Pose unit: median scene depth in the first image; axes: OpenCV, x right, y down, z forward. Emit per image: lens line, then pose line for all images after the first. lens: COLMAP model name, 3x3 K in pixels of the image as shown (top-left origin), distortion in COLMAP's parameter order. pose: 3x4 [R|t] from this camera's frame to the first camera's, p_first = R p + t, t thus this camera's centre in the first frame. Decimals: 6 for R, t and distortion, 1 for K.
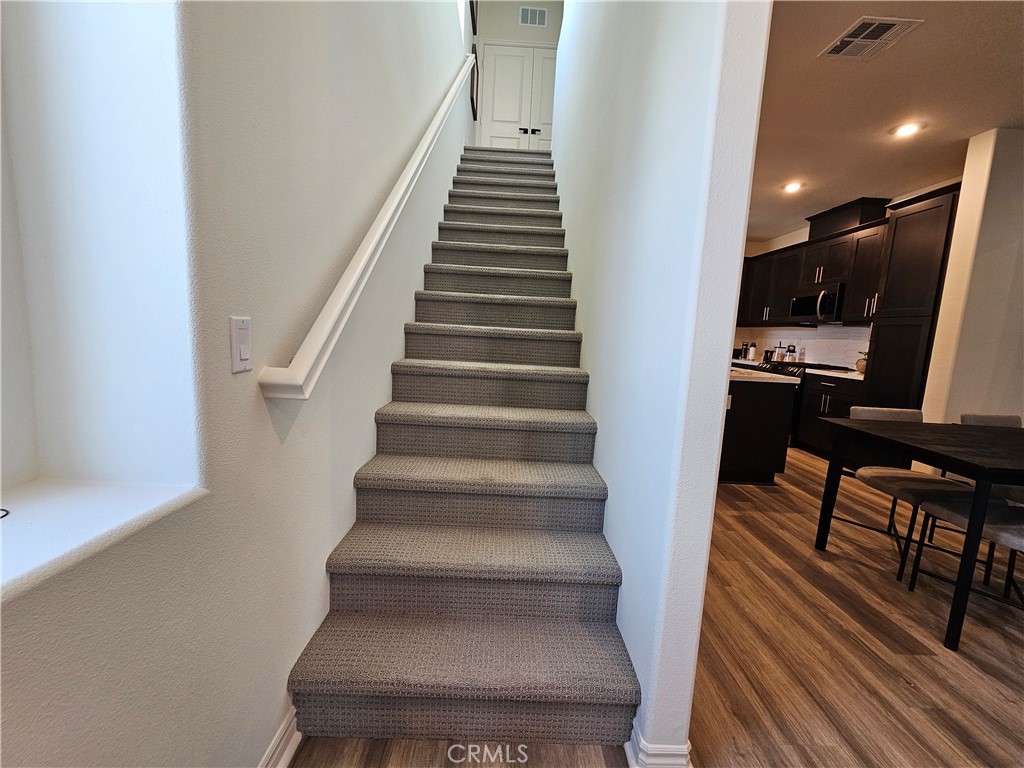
lens RADIAL K [[419.5, 0, 518.5], [0, 419.5, 382.3], [0, 0, 1]] dist [-0.003605, 0.000316]
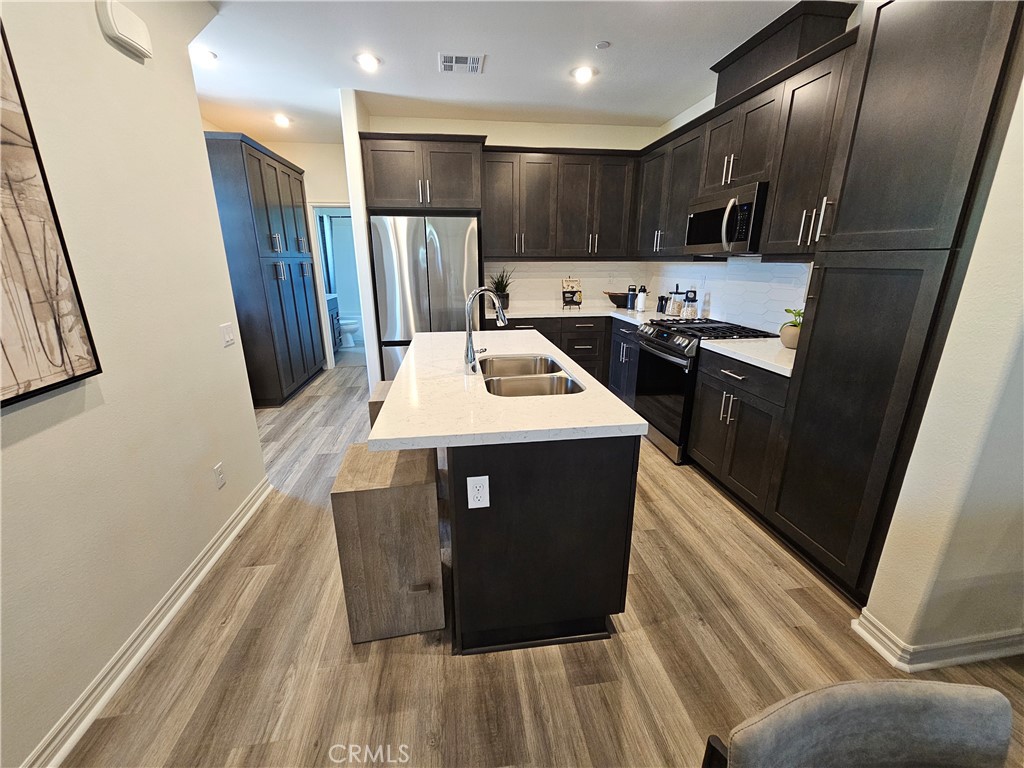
lens RADIAL K [[419.5, 0, 510.8], [0, 419.5, 387.7], [0, 0, 1]] dist [-0.003605, 0.000316]
pose [[0.991571, -0.090319, 0.092893, 0.346294], [0.072923, 0.981674, 0.176064, -0.086549], [-0.107093, -0.167806, 0.979986, 0.423100]]
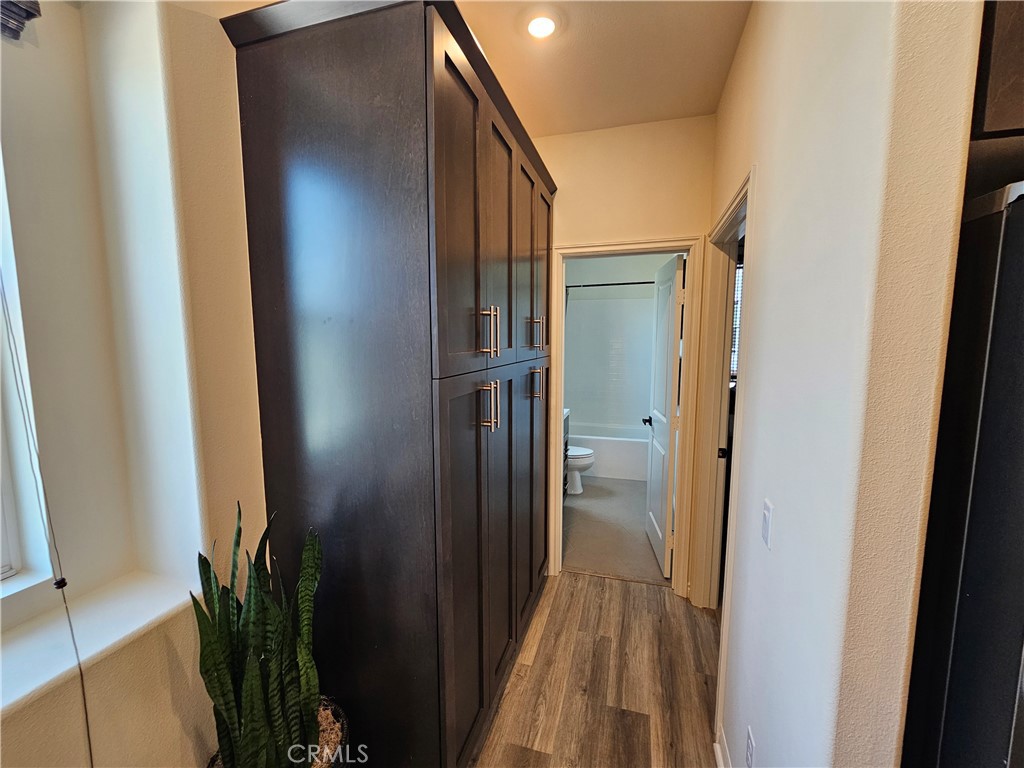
lens RADIAL K [[419.5, 0, 510.9], [0, 419.5, 385.1], [0, 0, 1]] dist [-0.003605, 0.000316]
pose [[0.949045, -0.023980, -0.314226, 0.091789], [0.017265, 0.999560, -0.024136, -0.212296], [0.314667, 0.017481, 0.949041, 1.069110]]
